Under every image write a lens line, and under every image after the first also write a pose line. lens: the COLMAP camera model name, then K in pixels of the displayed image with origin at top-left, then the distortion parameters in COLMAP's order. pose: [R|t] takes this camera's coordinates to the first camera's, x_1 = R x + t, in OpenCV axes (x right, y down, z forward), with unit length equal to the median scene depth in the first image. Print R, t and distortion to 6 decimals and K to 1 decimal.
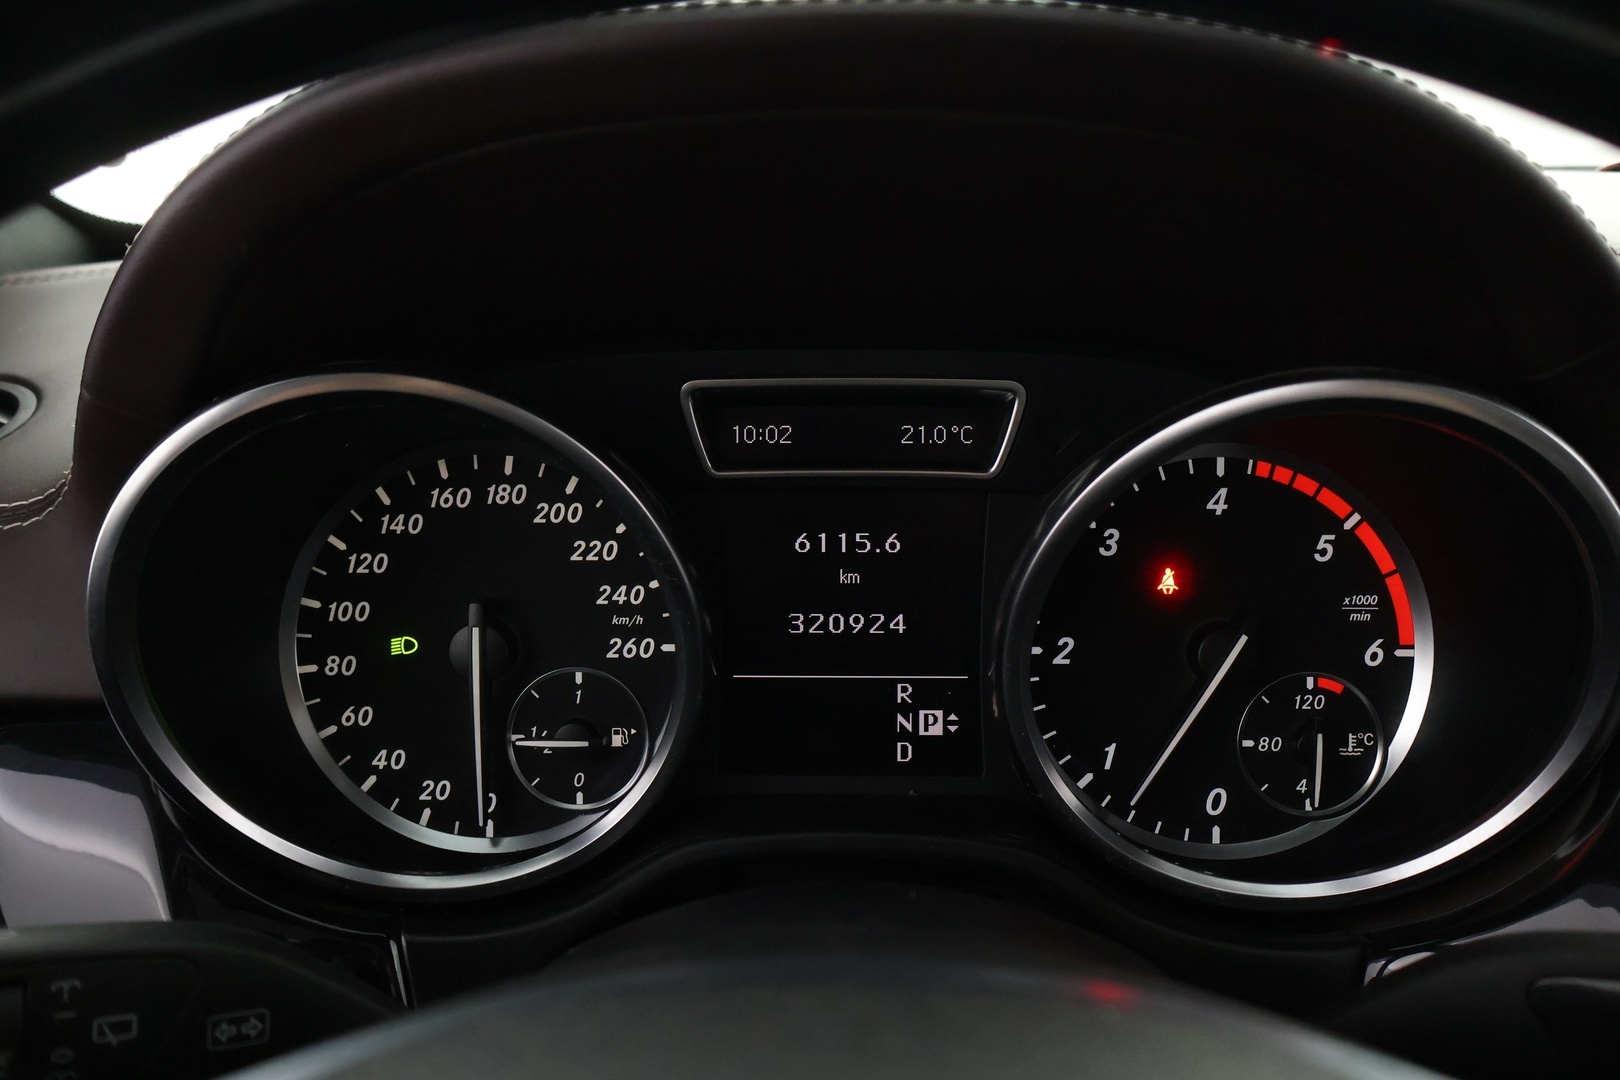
lens RADIAL K [[1350.7, 0, 809.6], [0, 1350.7, 536.7], [0, 0, 1]] dist [-0.016504, 0.021050]
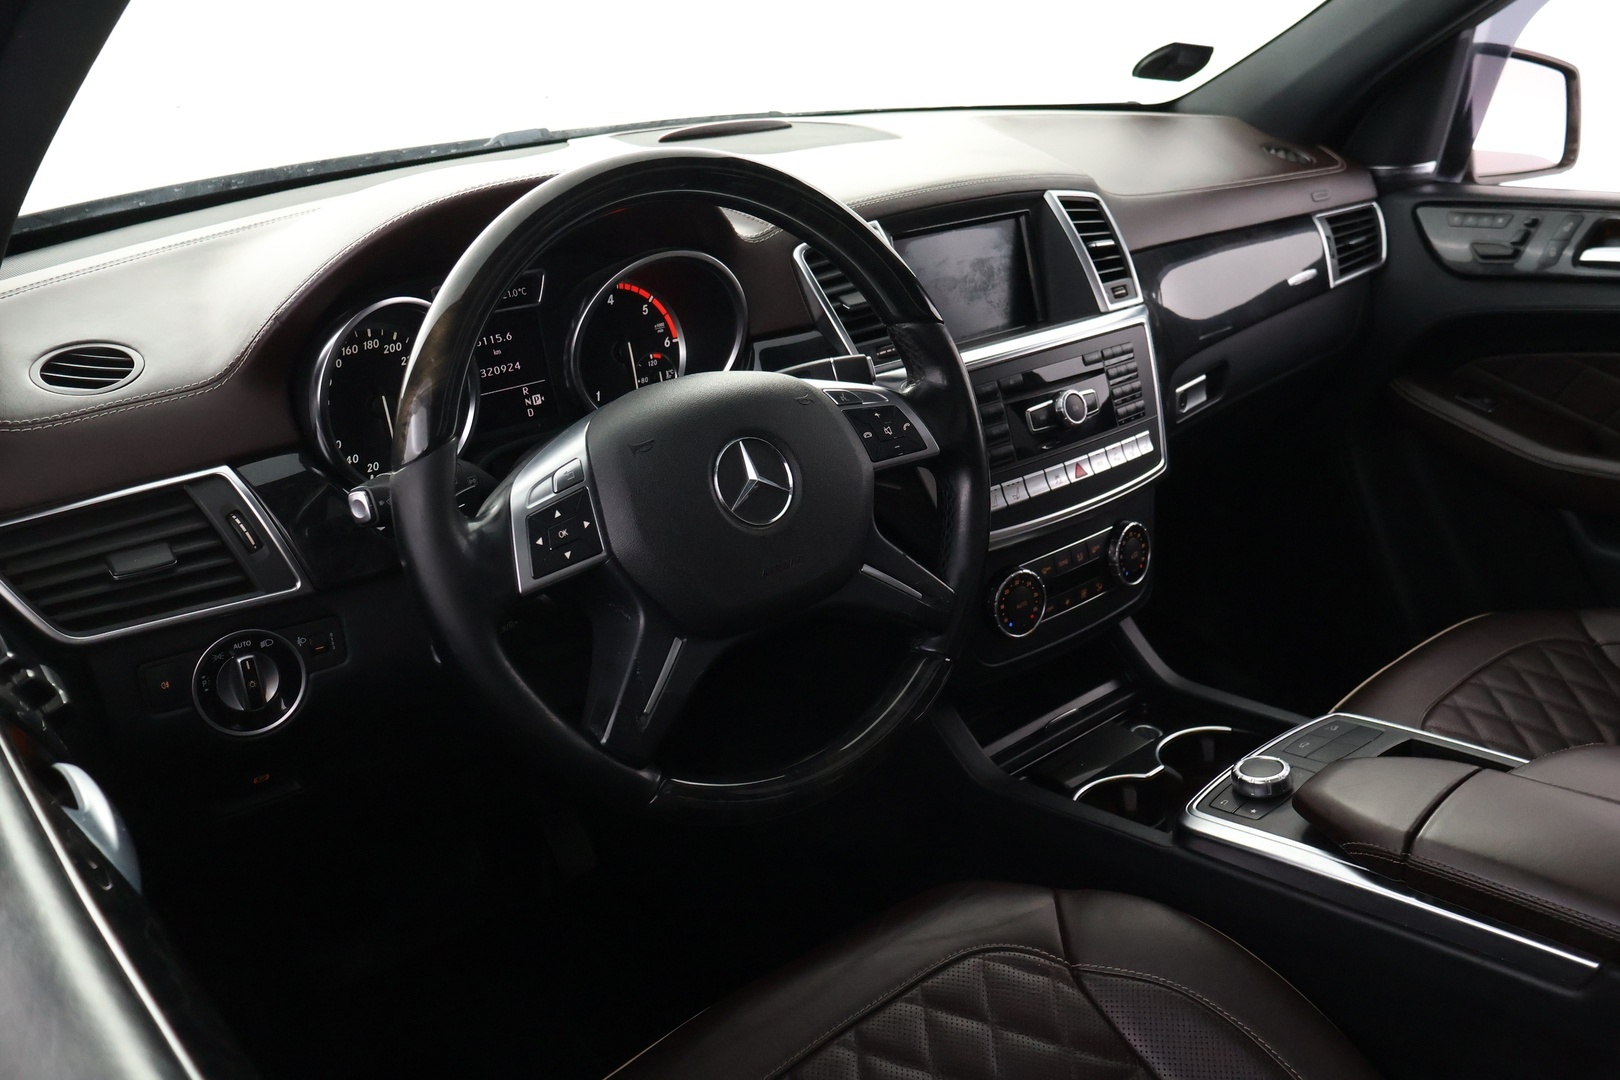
lens RADIAL K [[1350.7, 0, 807.0], [0, 1350.7, 536.6], [0, 0, 1]] dist [-0.016504, 0.021050]
pose [[0.746624, -0.271860, 0.607162, -1.231352], [0.200627, 0.962210, 0.184124, 0.013087], [-0.634273, -0.015658, 0.772951, -1.445533]]
